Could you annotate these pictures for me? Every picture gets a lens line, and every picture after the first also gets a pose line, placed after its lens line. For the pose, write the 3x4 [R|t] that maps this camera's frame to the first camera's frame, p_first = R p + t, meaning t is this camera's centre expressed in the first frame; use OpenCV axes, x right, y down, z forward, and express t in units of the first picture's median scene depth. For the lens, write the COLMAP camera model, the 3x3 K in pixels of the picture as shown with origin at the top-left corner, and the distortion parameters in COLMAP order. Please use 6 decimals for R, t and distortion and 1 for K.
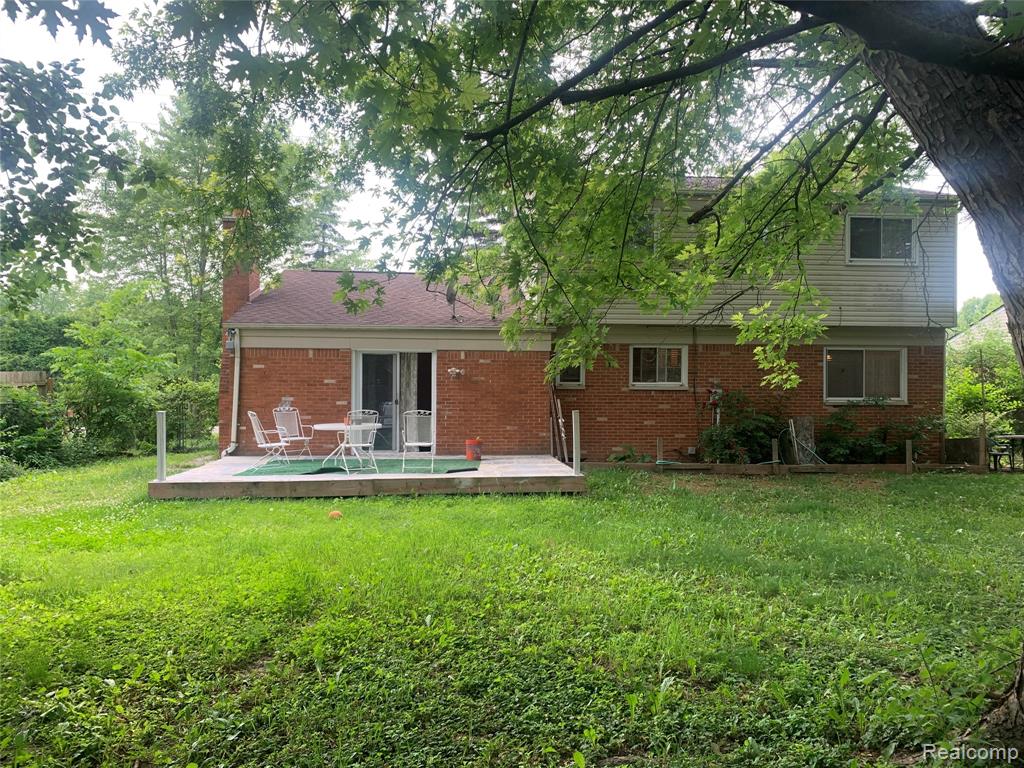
lens RADIAL K [[776.2, 0, 510.7], [0, 776.2, 387.7], [0, 0, 1]] dist [0.039664, -0.053082]
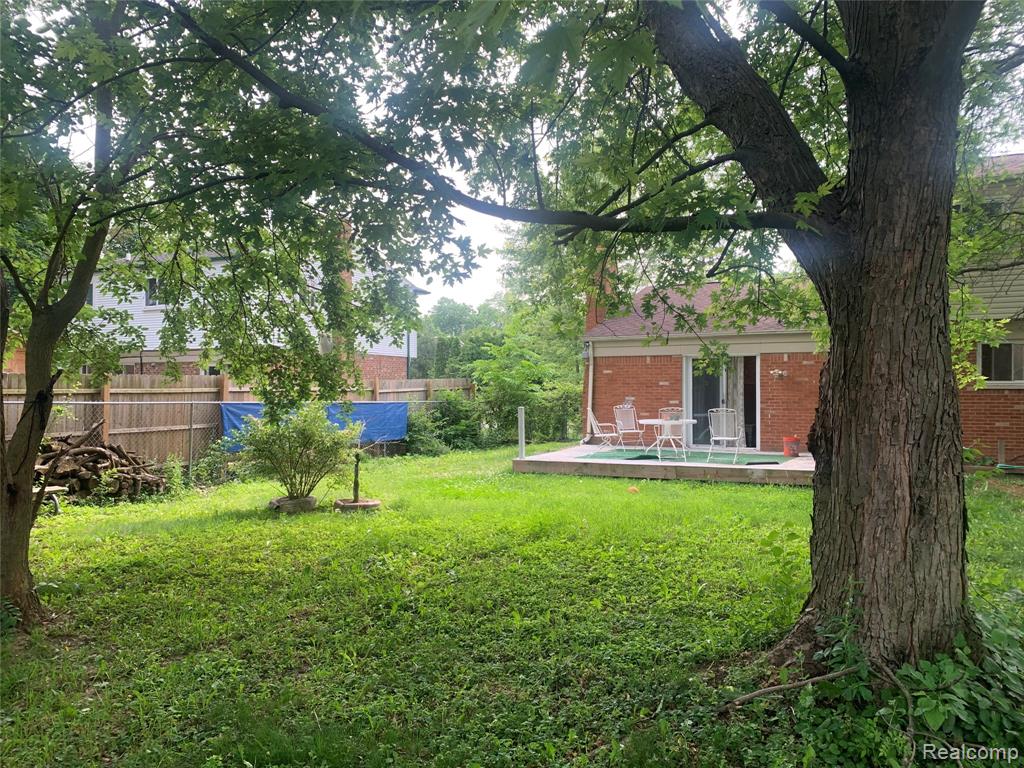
lens RADIAL K [[776.2, 0, 511.1], [0, 776.2, 382.5], [0, 0, 1]] dist [0.039664, -0.053082]
pose [[0.858919, -0.010444, -0.512005, 0.162237], [0.006177, 0.999931, -0.010034, 0.000556], [0.512075, 0.005456, 0.858924, -0.114354]]
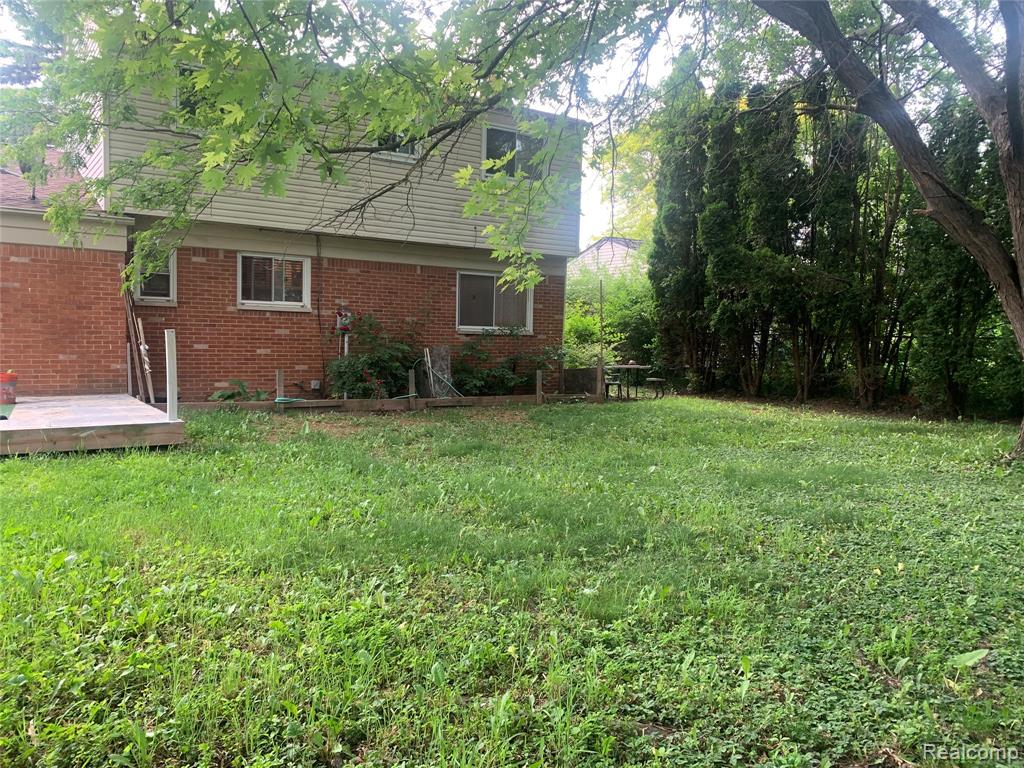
lens RADIAL K [[776.2, 0, 503.4], [0, 776.2, 390.1], [0, 0, 1]] dist [0.039664, -0.053082]
pose [[0.874494, -0.018829, 0.484670, 0.003428], [-0.022127, 0.996657, 0.078643, 0.016689], [-0.484530, -0.079497, 0.871155, 0.179416]]
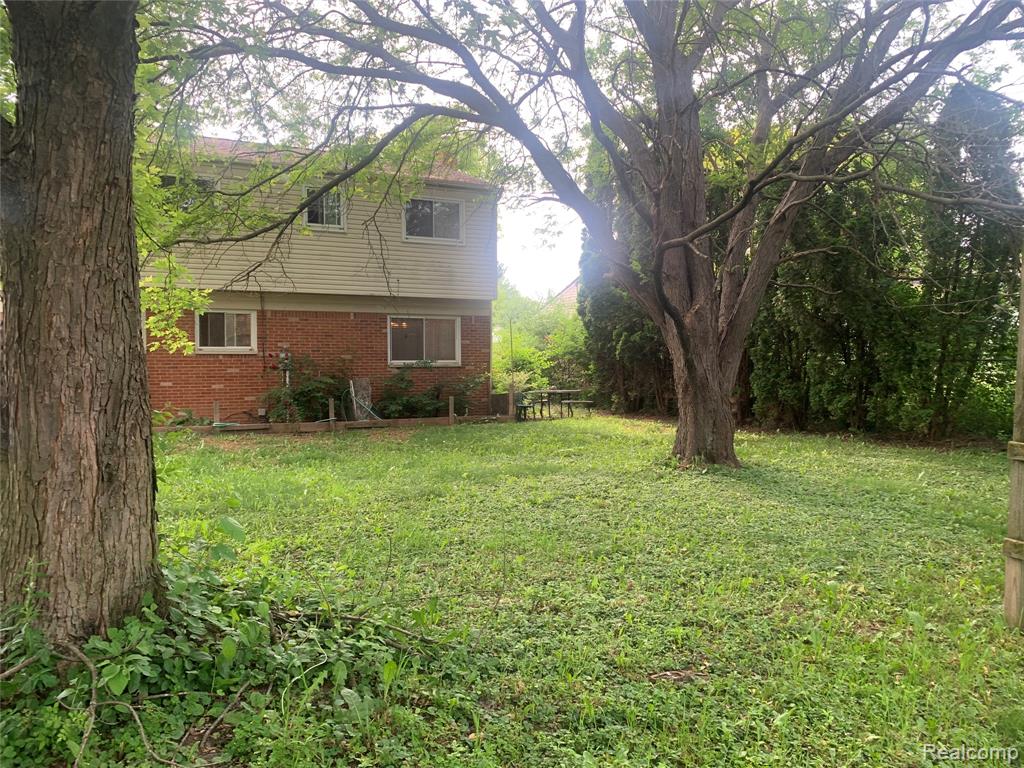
lens RADIAL K [[776.2, 0, 529.9], [0, 776.2, 385.3], [0, 0, 1]] dist [0.039664, -0.053082]
pose [[0.921794, -0.020882, 0.387118, 0.169550], [0.004381, 0.999046, 0.043458, 0.000632], [-0.387656, -0.038363, 0.921005, -0.110773]]
